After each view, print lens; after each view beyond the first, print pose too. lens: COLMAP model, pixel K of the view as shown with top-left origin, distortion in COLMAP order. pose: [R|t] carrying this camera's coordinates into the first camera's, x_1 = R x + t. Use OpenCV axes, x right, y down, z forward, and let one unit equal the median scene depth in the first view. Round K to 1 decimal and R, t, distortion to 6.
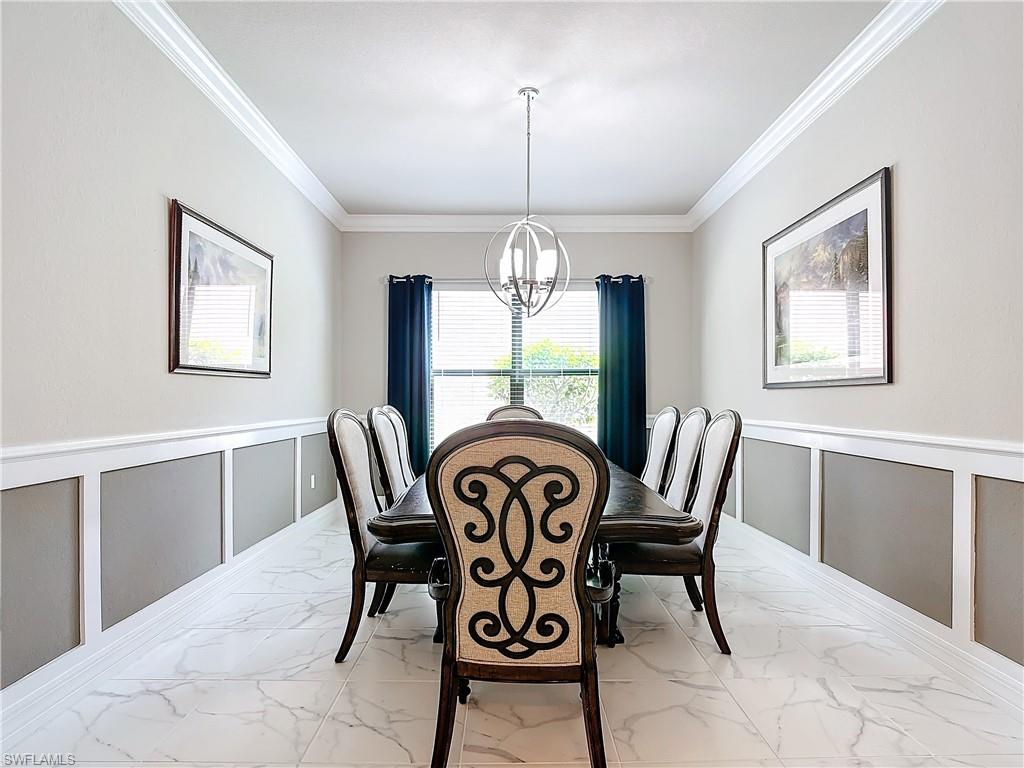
lens RADIAL K [[550.9, 0, 513.2], [0, 550.9, 399.4], [0, 0, 1]] dist [0.002295, -0.018440]
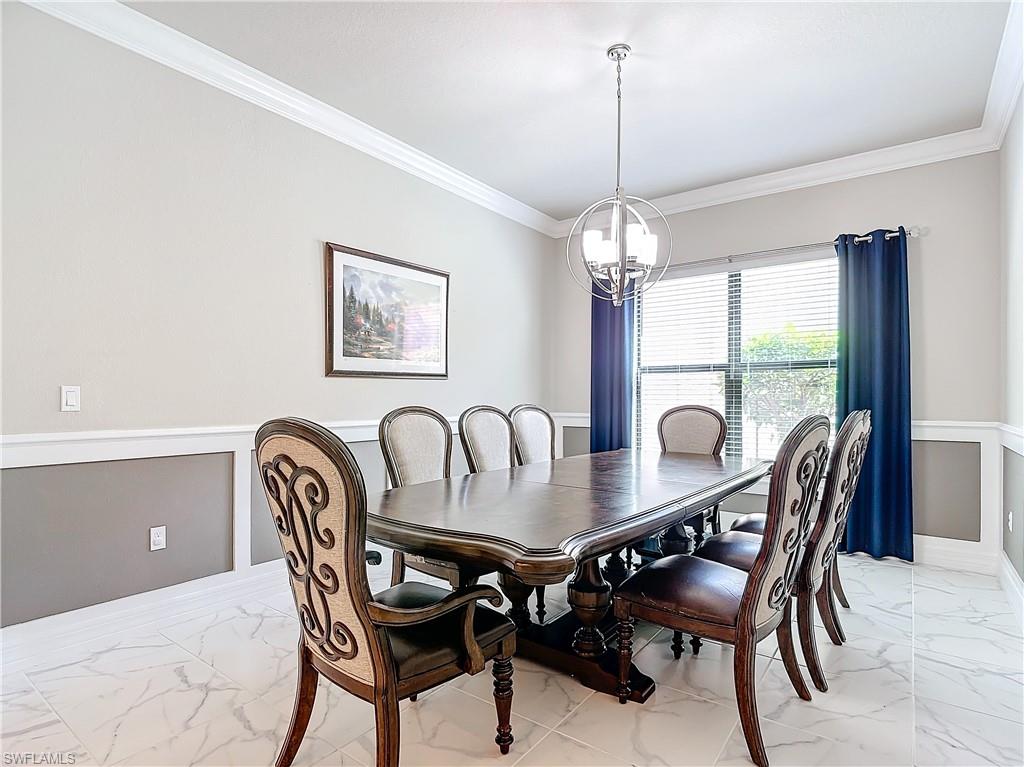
lens RADIAL K [[546.9, 0, 512.0], [0, 546.9, 383.5], [0, 0, 1]] dist [0.025651, -0.042073]
pose [[0.791042, -0.012755, -0.611629, 0.305487], [-0.003264, 0.999680, -0.025069, -0.000778], [0.611753, 0.021827, 0.790748, 0.147608]]
